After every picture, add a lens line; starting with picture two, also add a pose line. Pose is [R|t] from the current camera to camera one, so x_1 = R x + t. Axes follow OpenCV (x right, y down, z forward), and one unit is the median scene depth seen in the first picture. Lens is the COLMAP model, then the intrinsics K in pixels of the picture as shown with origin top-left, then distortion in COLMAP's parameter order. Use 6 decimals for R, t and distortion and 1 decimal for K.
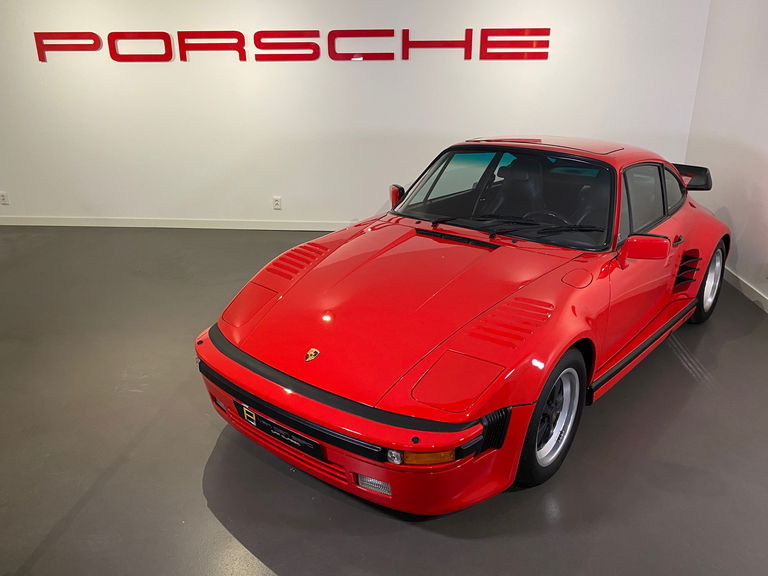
lens RADIAL K [[629.6, 0, 382.7], [0, 629.6, 288.8], [0, 0, 1]] dist [0.038973, -0.035346]
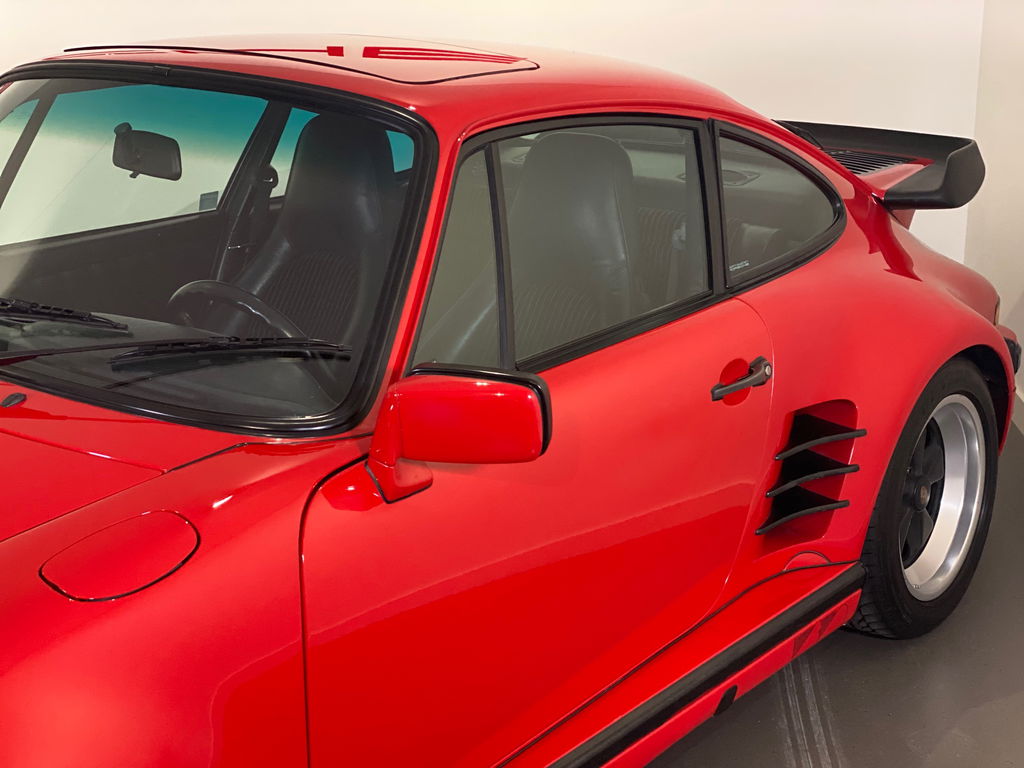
lens RADIAL K [[1512.5, 0, 503.8], [0, 1512.5, 387.5], [0, 0, 1]] dist [0.124140, 0.000000]
pose [[0.999712, -0.018402, 0.015385, 0.320977], [0.019208, 0.998358, -0.053962, -0.032628], [-0.014367, 0.054242, 0.998424, 0.281468]]
